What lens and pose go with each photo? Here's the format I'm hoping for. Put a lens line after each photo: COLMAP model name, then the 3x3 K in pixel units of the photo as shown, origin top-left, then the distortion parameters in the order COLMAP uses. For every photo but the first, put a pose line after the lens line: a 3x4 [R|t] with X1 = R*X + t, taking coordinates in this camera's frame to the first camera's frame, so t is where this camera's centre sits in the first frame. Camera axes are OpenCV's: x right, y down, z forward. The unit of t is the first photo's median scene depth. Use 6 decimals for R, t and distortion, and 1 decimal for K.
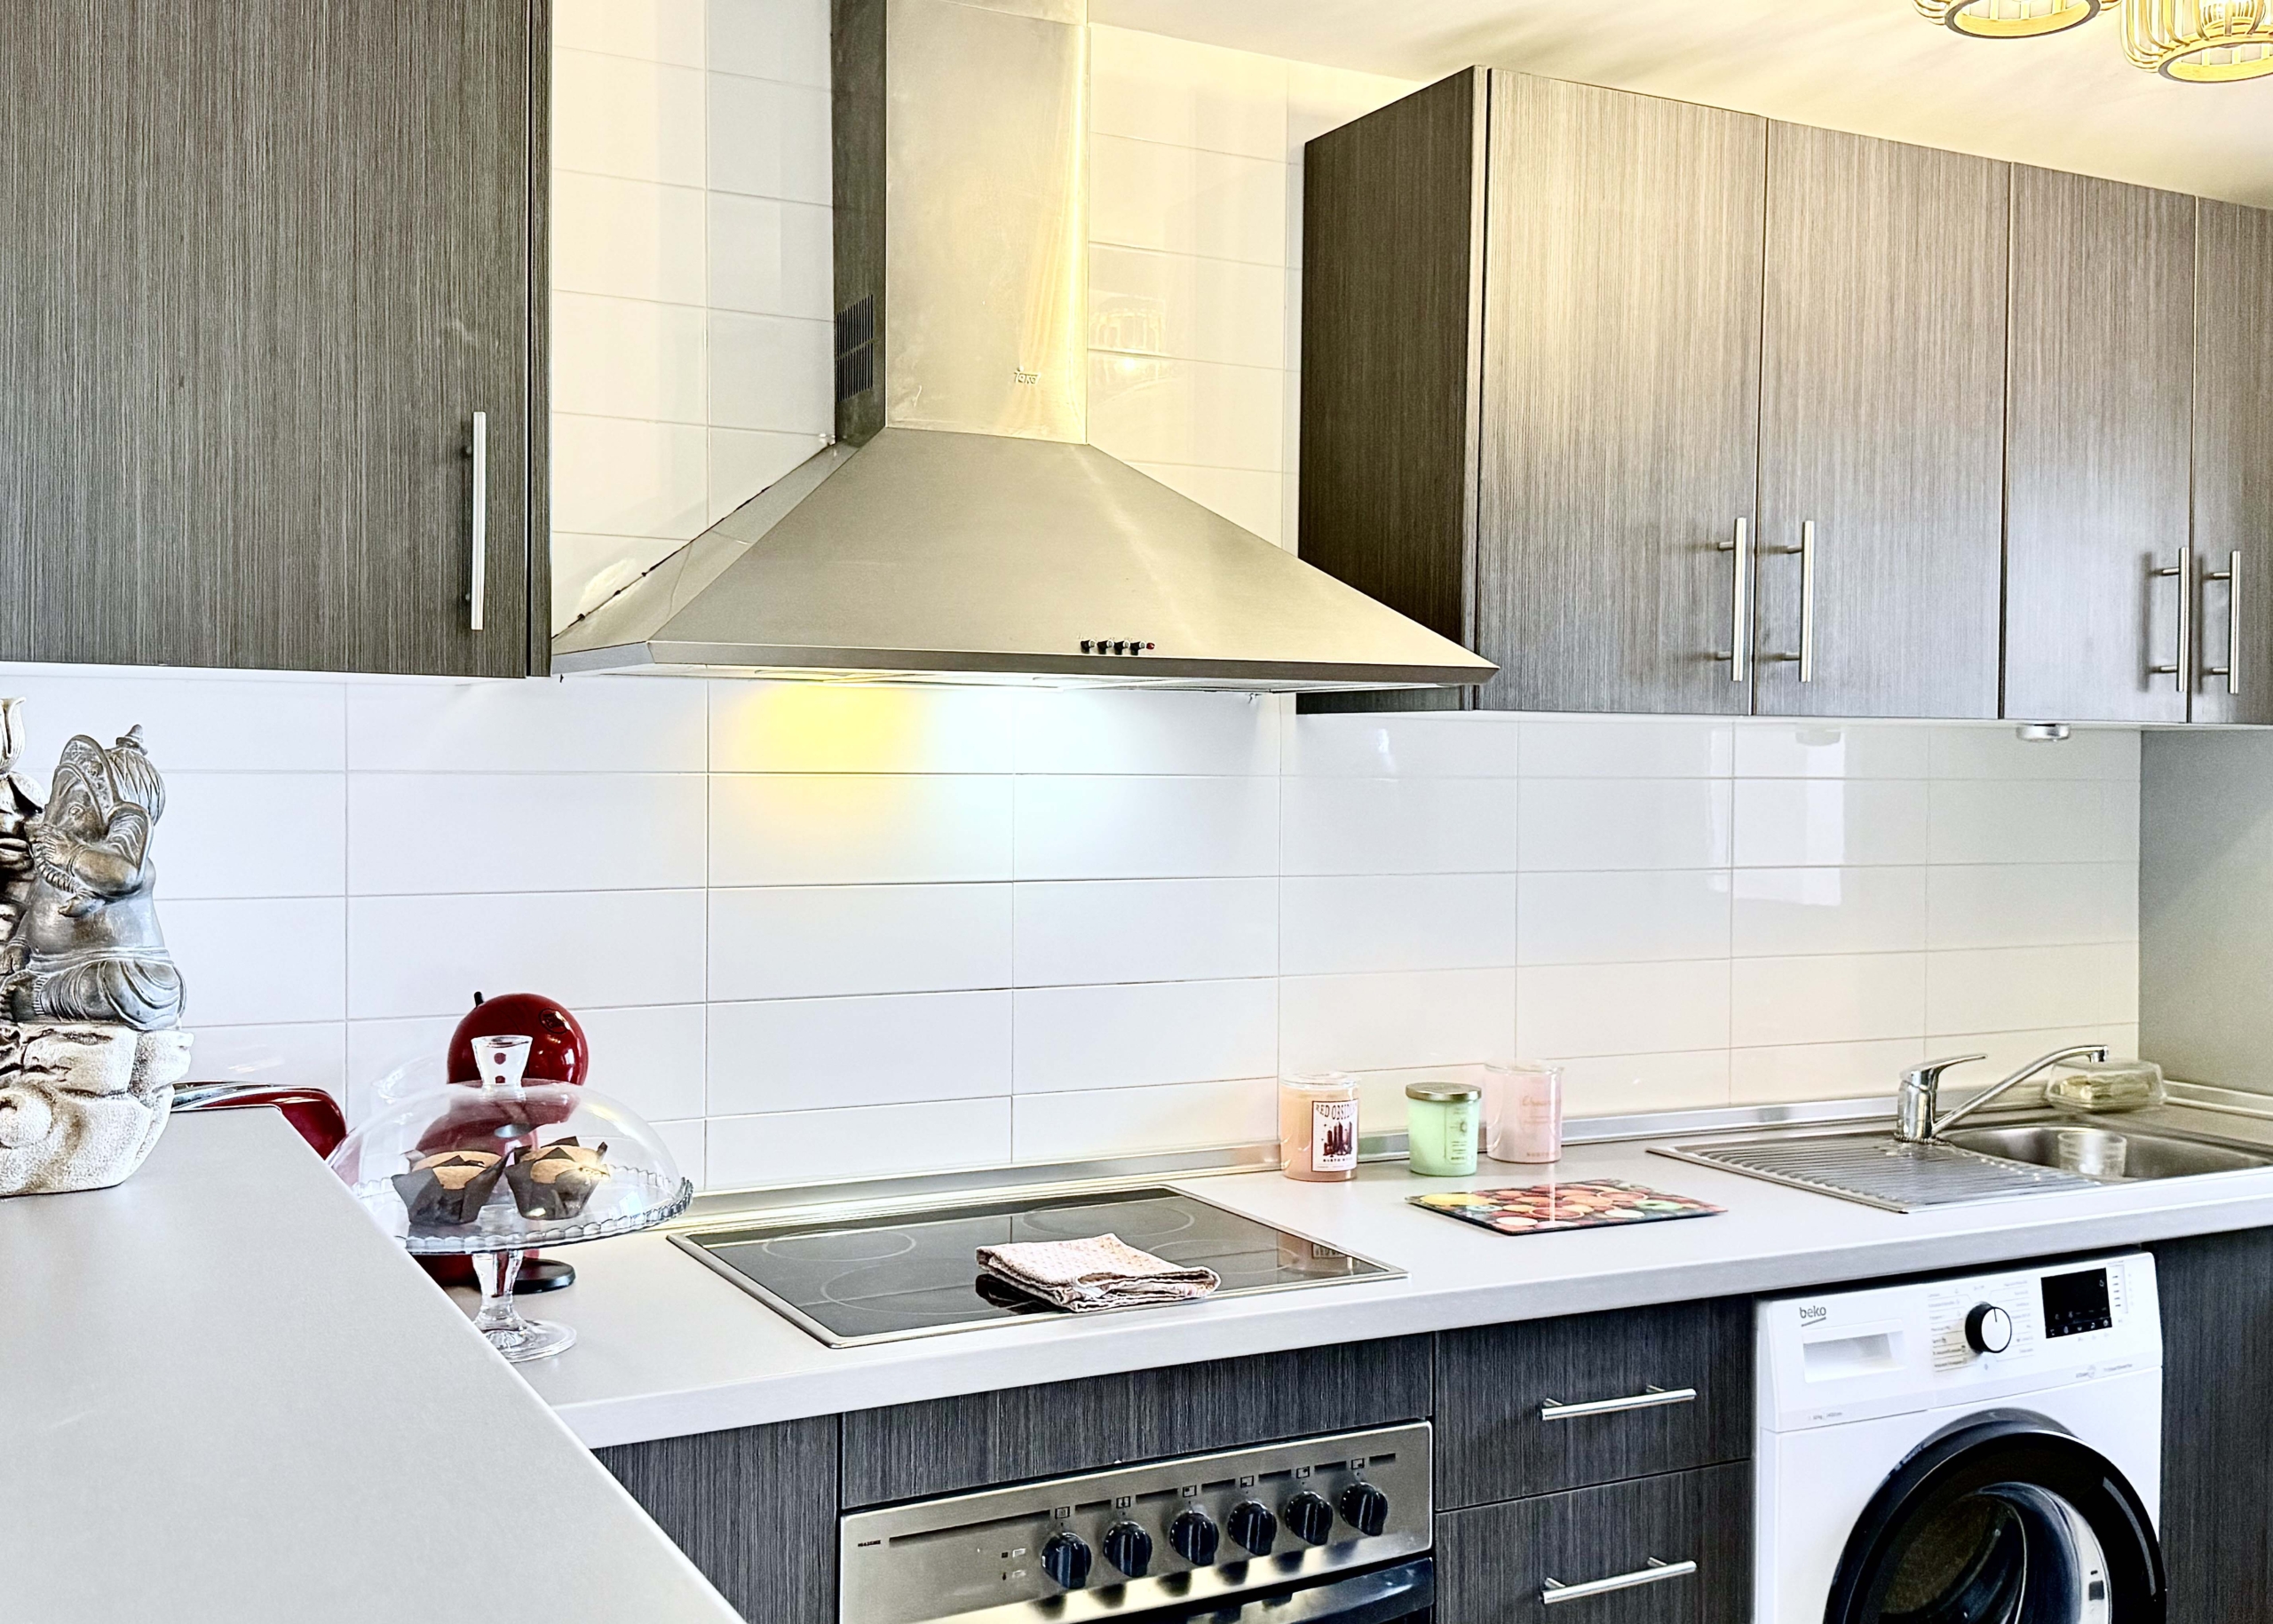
lens RADIAL K [[2258.3, 0, 1147.1], [0, 2258.3, 802.6], [0, 0, 1]] dist [0.100616, 0.000000]
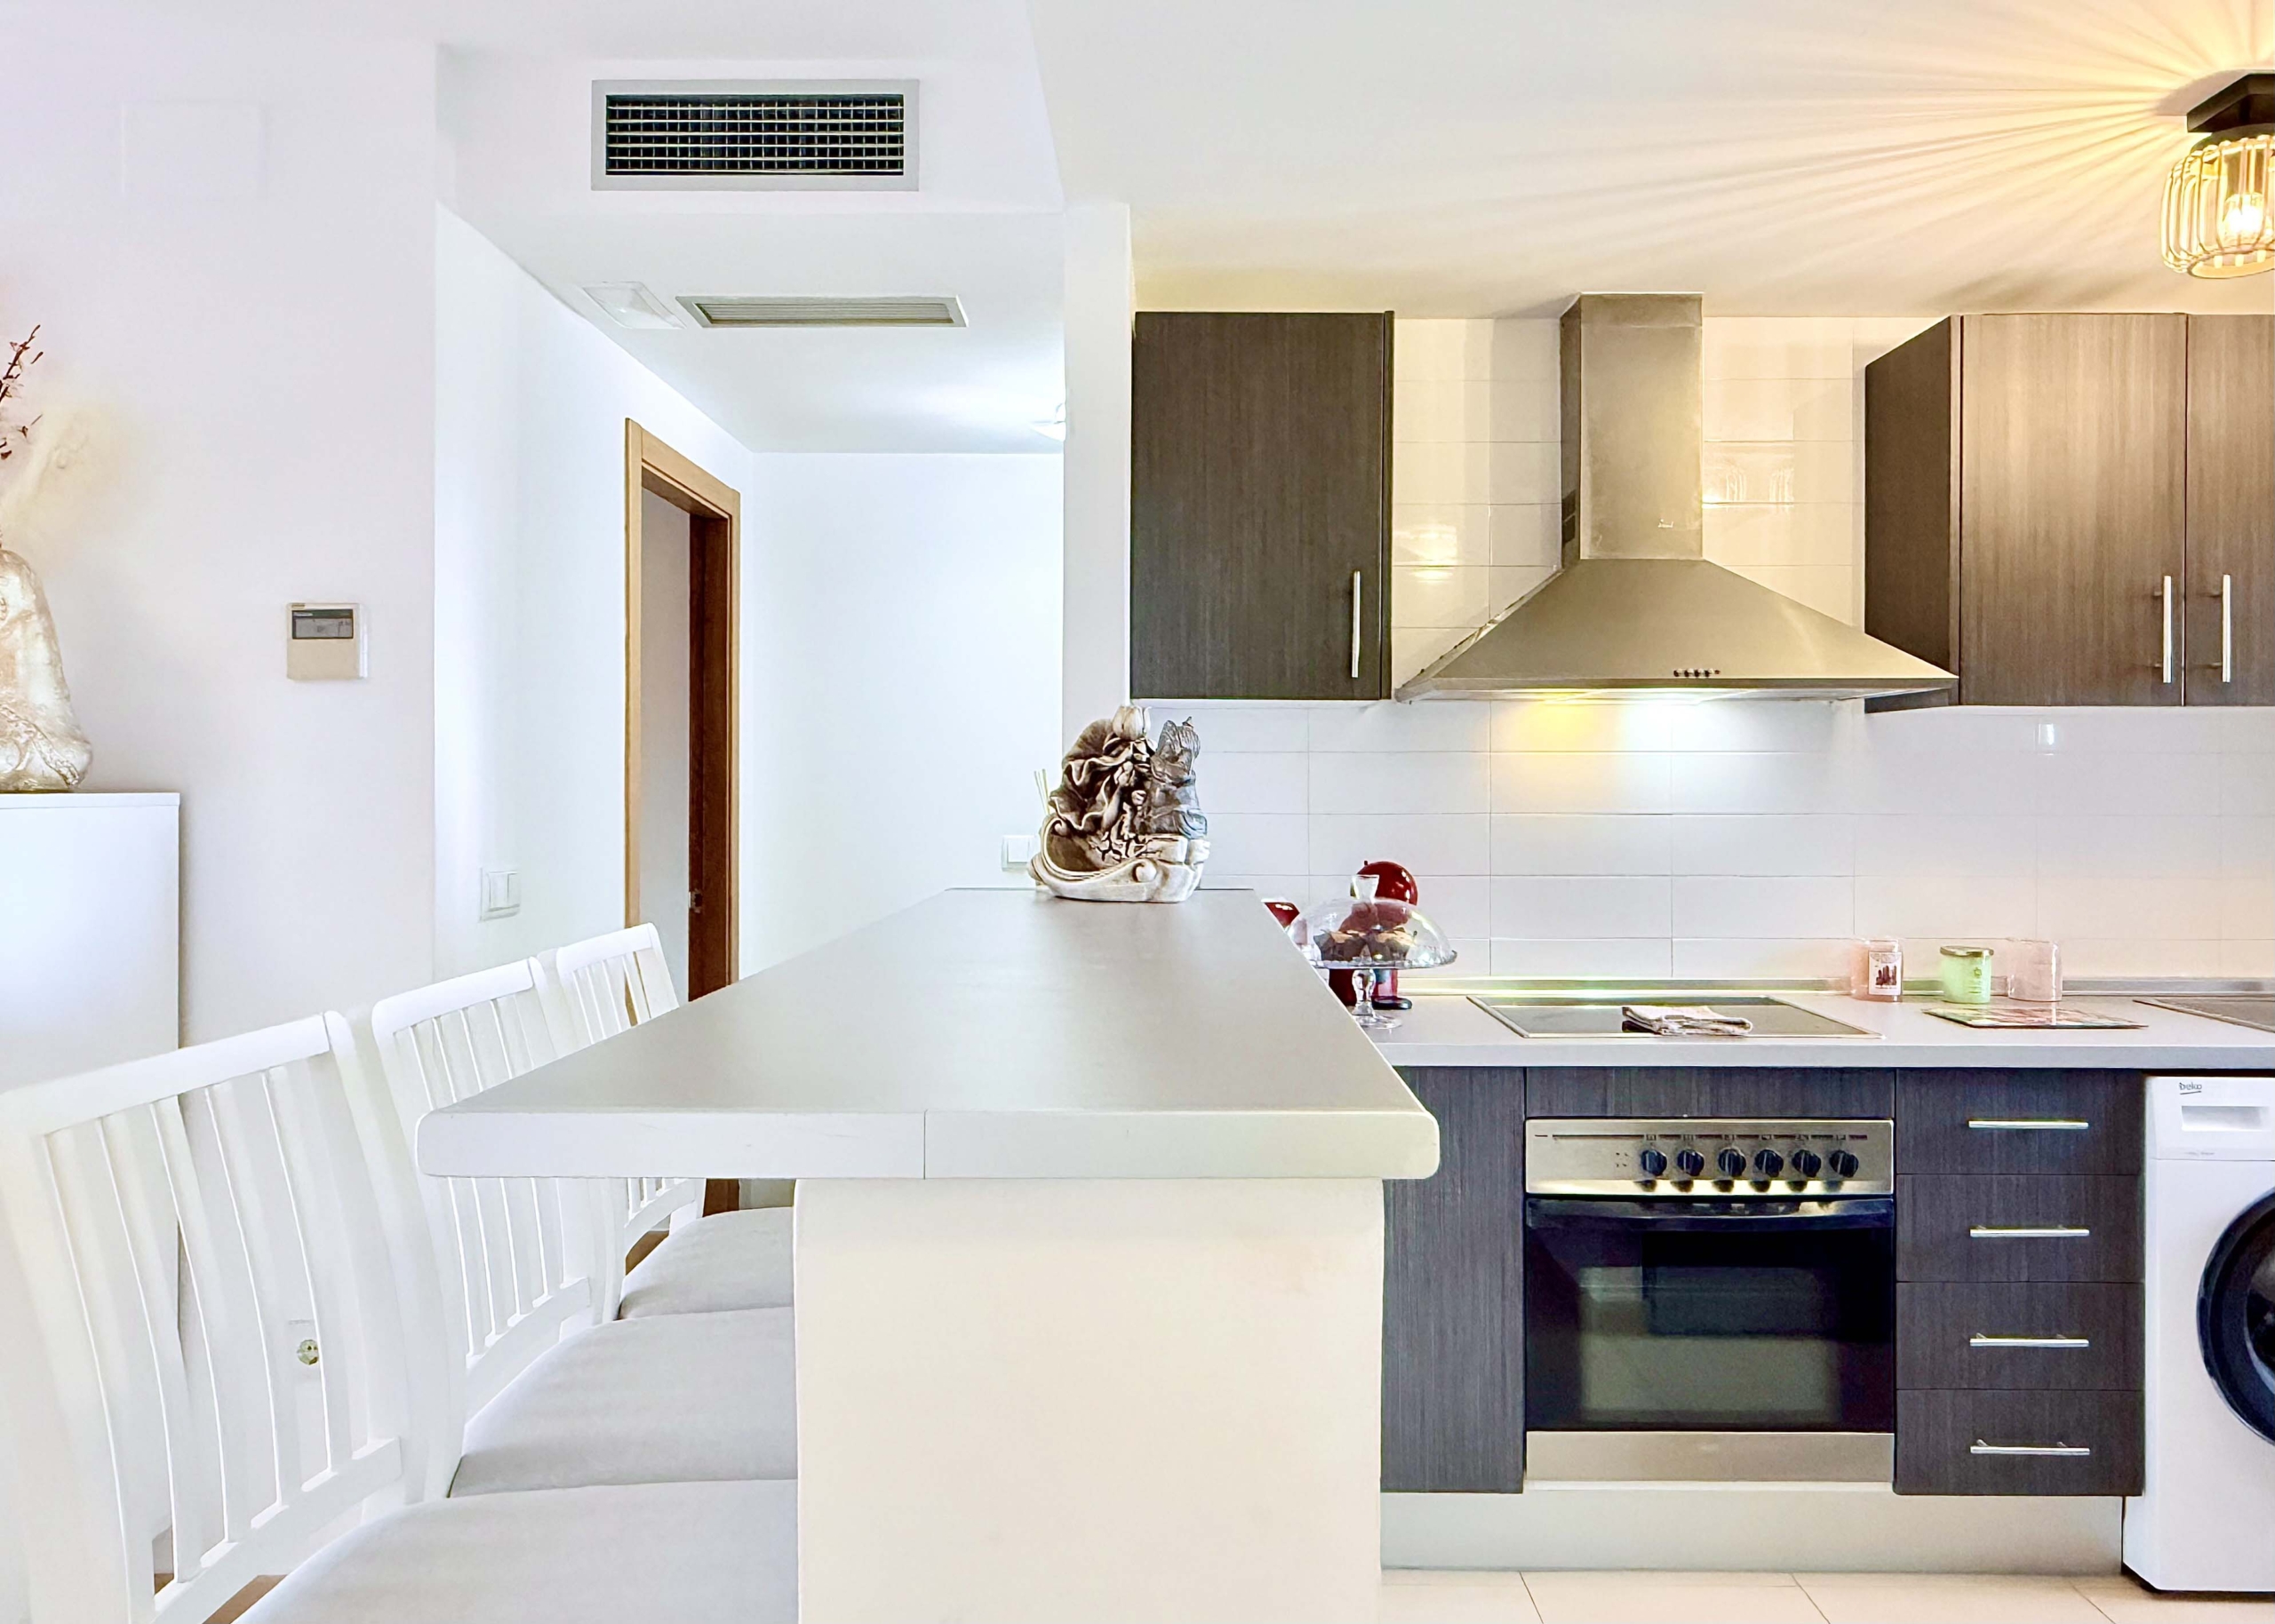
lens RADIAL K [[1431.2, 0, 1145.7], [0, 1431.2, 803.9], [0, 0, 1]] dist [-0.022566, -0.000345]
pose [[0.881332, 0.000655, -0.472497, 0.134169], [0.000776, 0.999996, 0.002834, 0.030748], [0.472497, -0.002865, 0.881328, -0.203087]]
